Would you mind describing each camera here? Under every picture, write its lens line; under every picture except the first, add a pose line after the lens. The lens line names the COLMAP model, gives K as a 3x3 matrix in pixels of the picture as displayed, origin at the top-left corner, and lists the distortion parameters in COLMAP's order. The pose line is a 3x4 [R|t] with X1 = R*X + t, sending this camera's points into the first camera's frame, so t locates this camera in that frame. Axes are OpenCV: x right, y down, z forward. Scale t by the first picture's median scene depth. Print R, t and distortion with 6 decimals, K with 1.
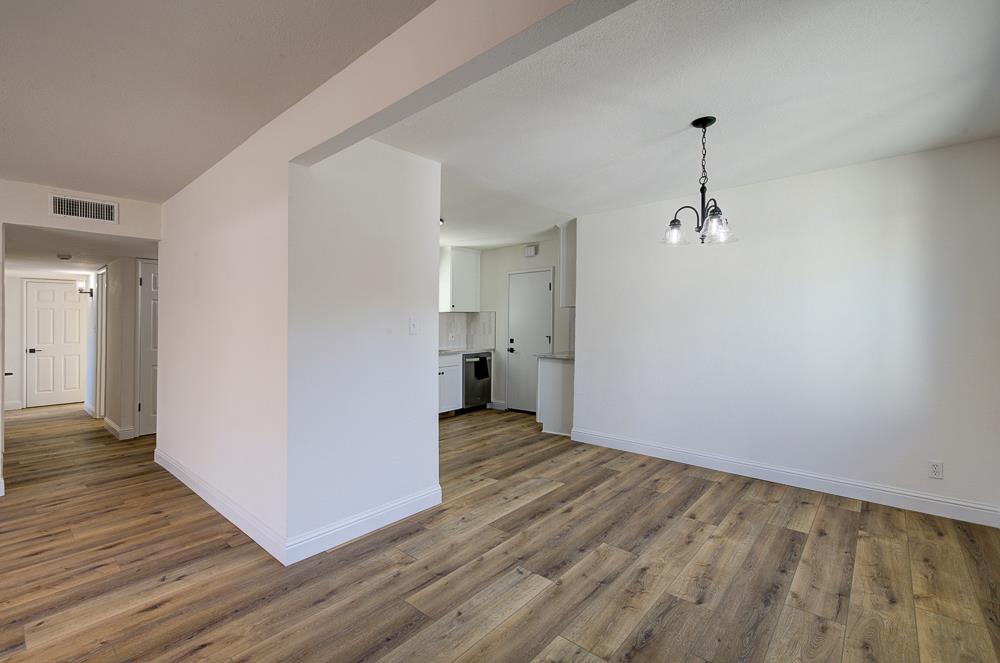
lens RADIAL K [[457.2, 0, 493.9], [0, 457.2, 317.6], [0, 0, 1]] dist [0.000011, 0.000075]
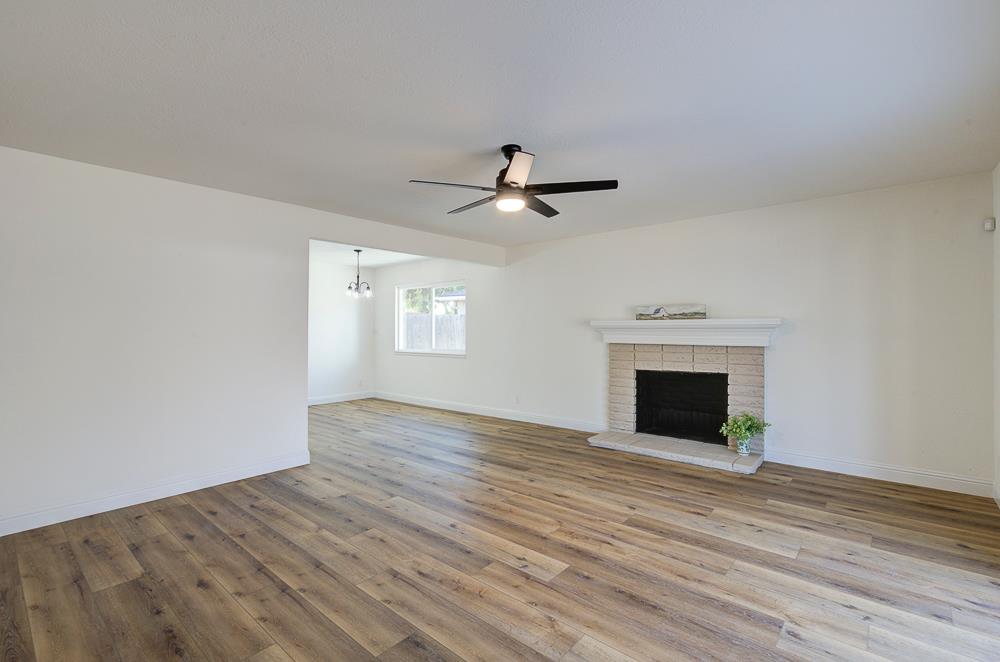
lens RADIAL K [[440.4, 0, 477.2], [0, 440.4, 329.2], [0, 0, 1]] dist [-0.001865, 0.000059]
pose [[0.013560, 0.001678, 0.999907, -1.112303], [-0.009226, 0.999956, -0.001553, 0.006512], [-0.999865, -0.009205, 0.013575, 0.163744]]
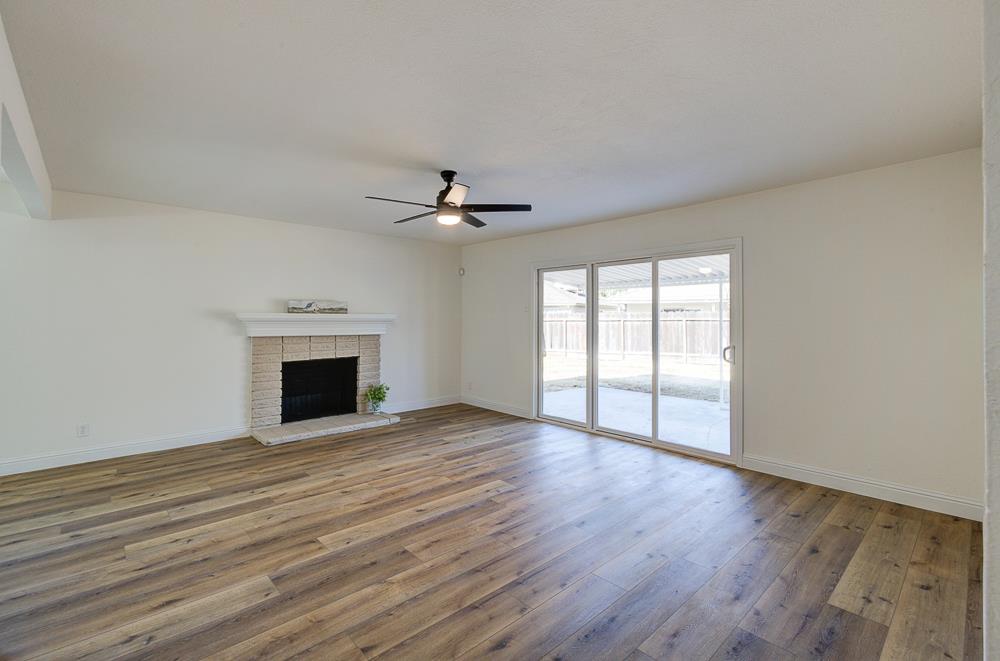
lens RADIAL K [[457.2, 0, 493.9], [0, 457.2, 316.6], [0, 0, 1]] dist [0.000011, 0.000075]
pose [[-0.993672, 0.001707, 0.112312, -0.687964], [-0.000533, 0.999802, -0.019912, 0.010235], [-0.112324, -0.019846, -0.993473, 0.847134]]
